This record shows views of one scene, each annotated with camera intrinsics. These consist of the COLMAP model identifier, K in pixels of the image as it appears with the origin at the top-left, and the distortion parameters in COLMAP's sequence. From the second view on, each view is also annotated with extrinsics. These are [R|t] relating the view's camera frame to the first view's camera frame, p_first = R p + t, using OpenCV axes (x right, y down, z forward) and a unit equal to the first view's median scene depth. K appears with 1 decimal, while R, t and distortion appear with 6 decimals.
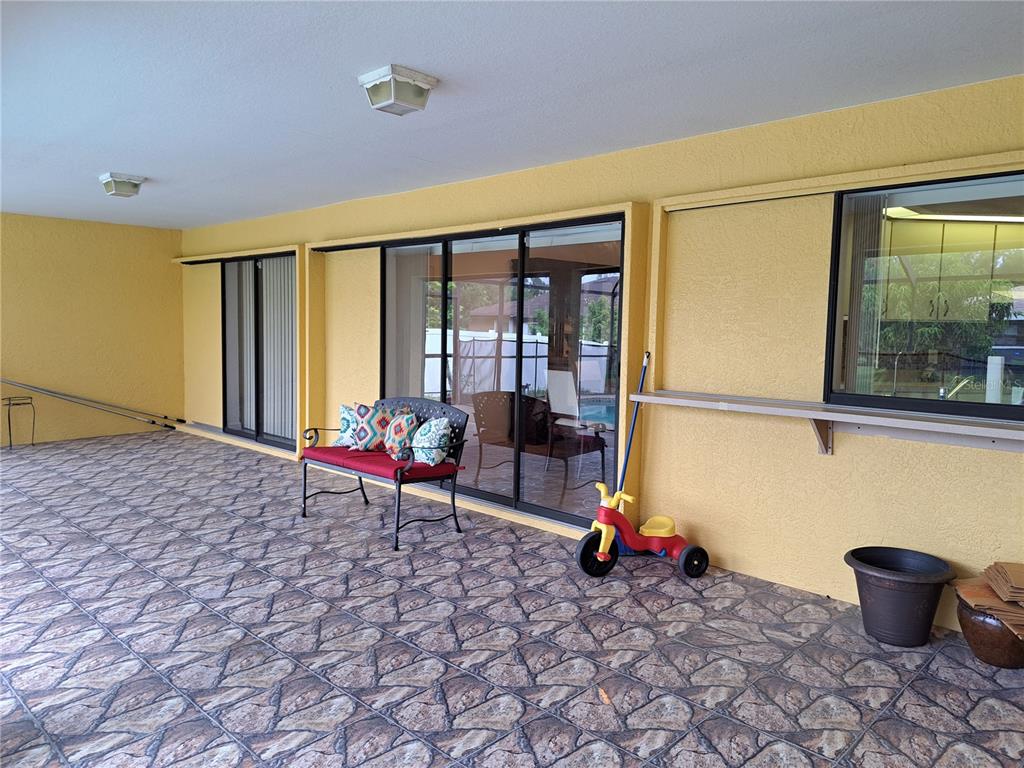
lens RADIAL K [[745.7, 0, 512.0], [0, 745.7, 384.0], [0, 0, 1]] dist [0.040780, -0.000531]
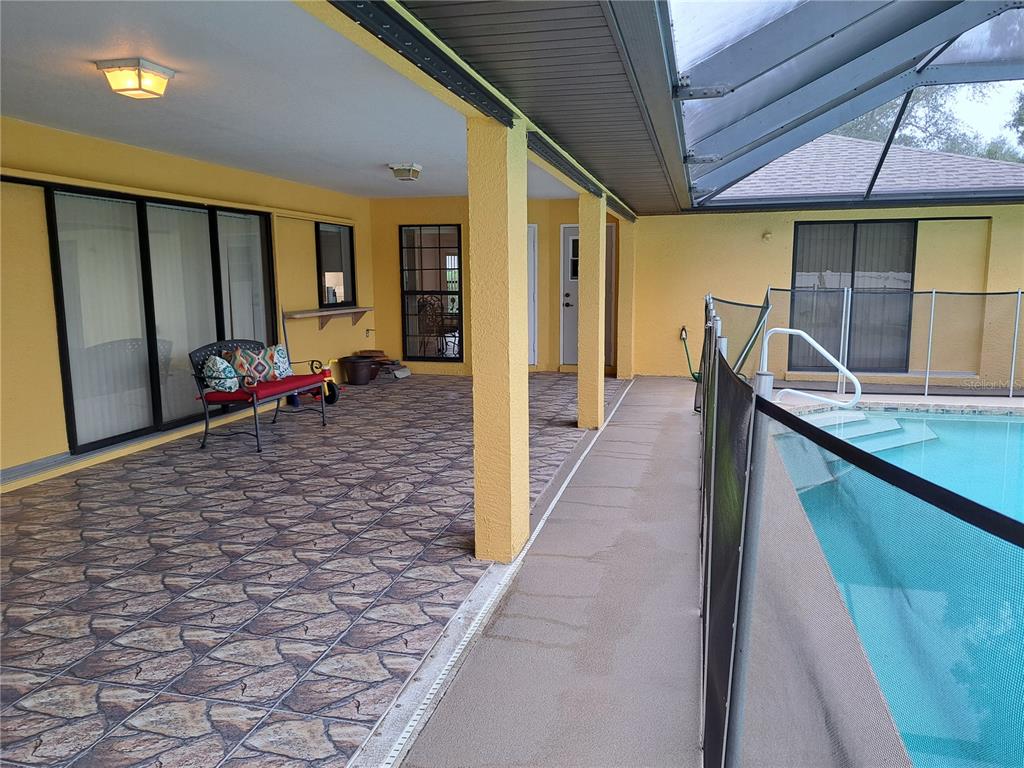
lens RADIAL K [[745.7, 0, 512.0], [0, 745.7, 384.0], [0, 0, 1]] dist [0.040780, -0.000531]
pose [[-0.515209, -0.119141, 0.848743, -1.533759], [0.091715, 0.976941, 0.192810, -0.113199], [-0.852143, 0.177180, -0.492401, 1.319789]]
